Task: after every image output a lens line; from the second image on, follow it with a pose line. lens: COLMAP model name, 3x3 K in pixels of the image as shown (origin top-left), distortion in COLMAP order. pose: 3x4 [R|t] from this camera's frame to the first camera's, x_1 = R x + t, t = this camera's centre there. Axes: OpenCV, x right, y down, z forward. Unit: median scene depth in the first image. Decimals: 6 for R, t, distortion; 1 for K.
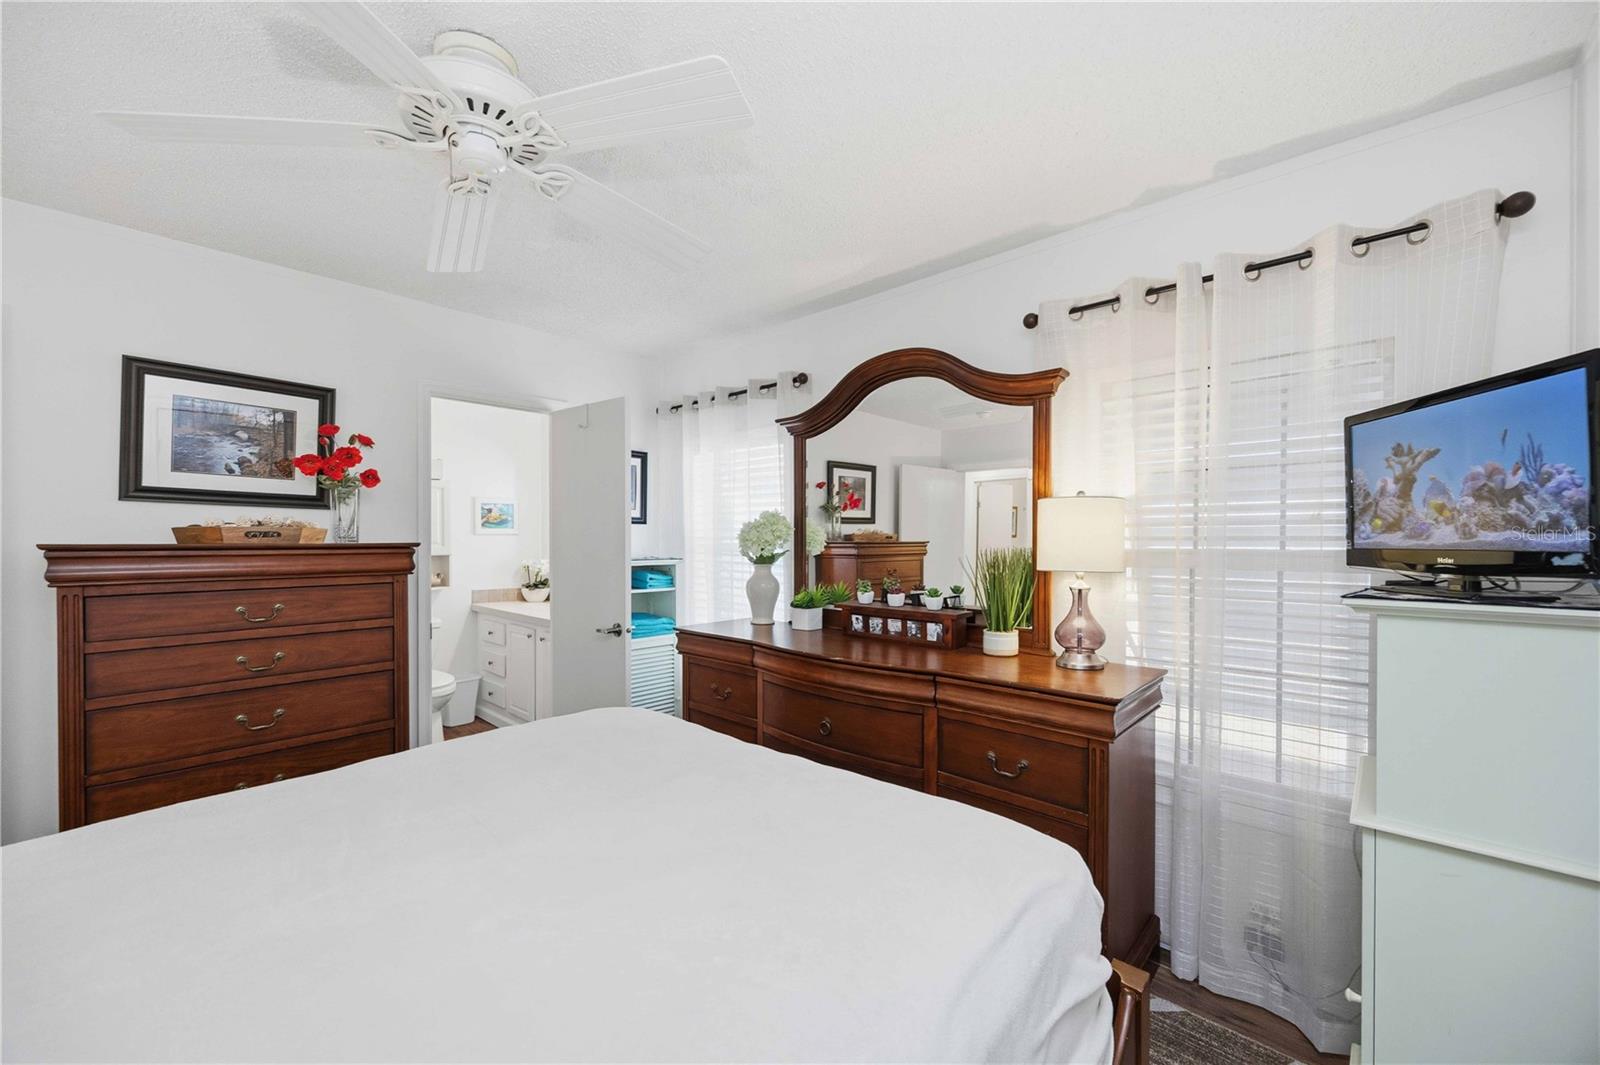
lens RADIAL K [[613.5, 0, 796.5], [0, 613.5, 542.7], [0, 0, 1]] dist [-0.005187, 0.001822]
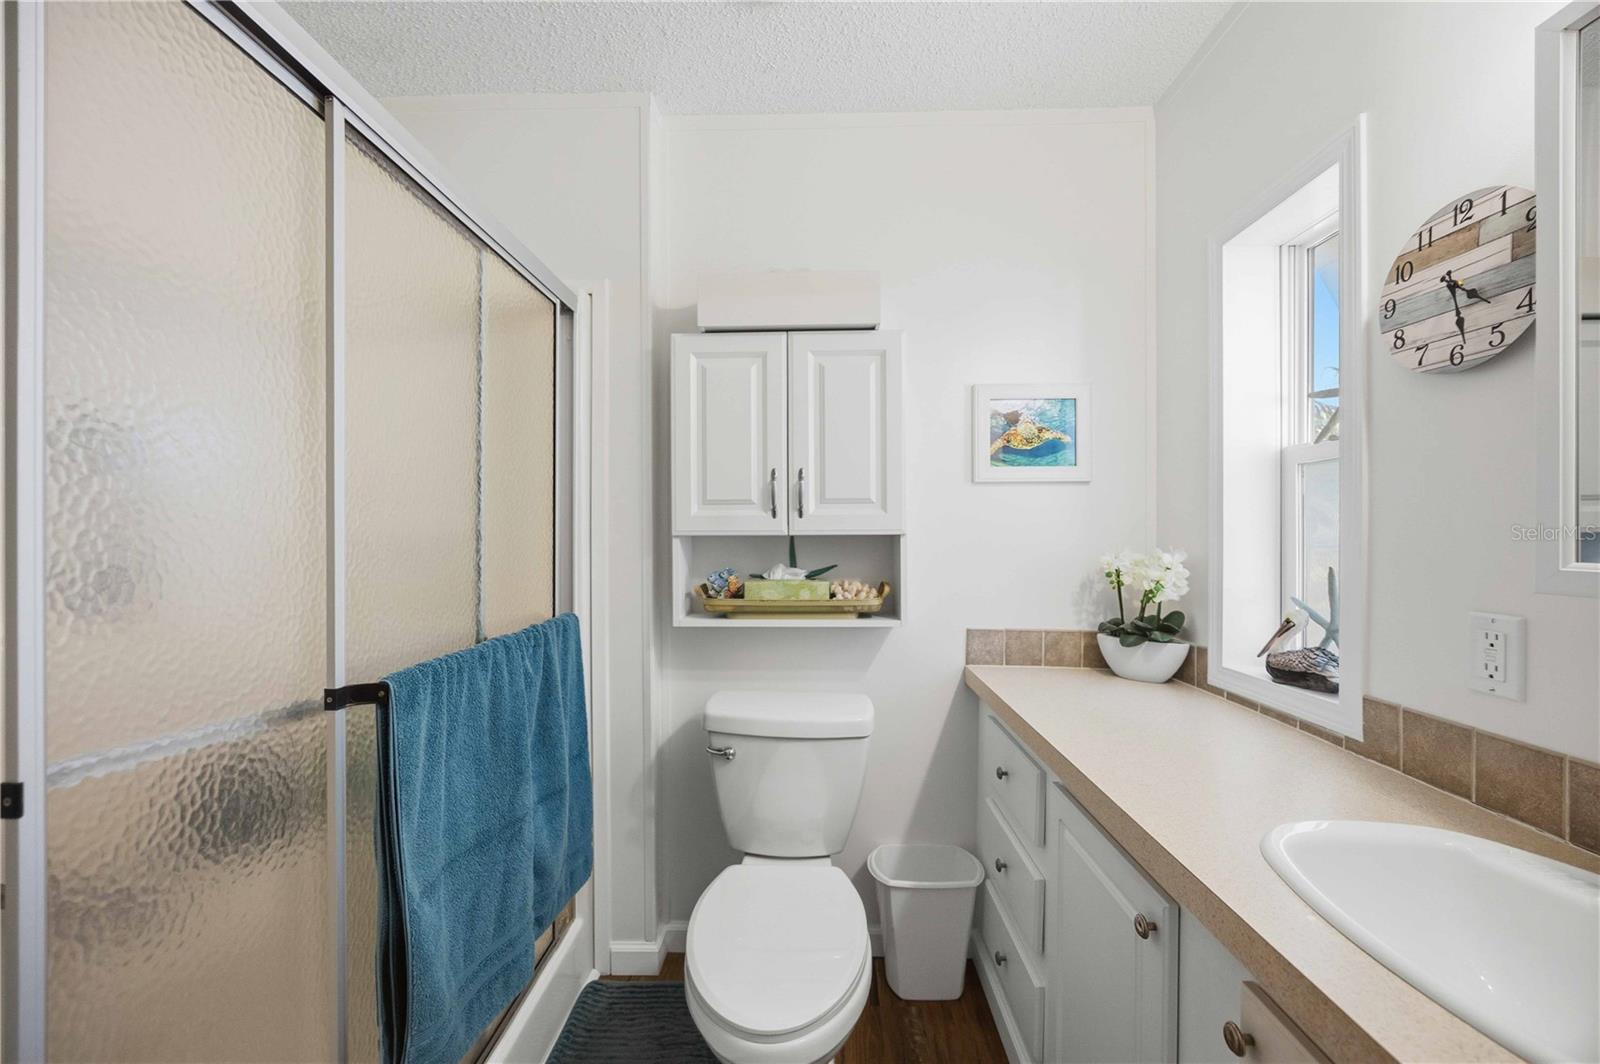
lens RADIAL K [[613.5, 0, 800.1], [0, 613.5, 533.9], [0, 0, 1]] dist [-0.005187, 0.001822]
pose [[0.651877, 0.005166, -0.758307, -0.299562], [-0.002026, 0.999985, 0.005070, 0.016644], [0.758322, -0.001769, 0.651878, 0.653992]]
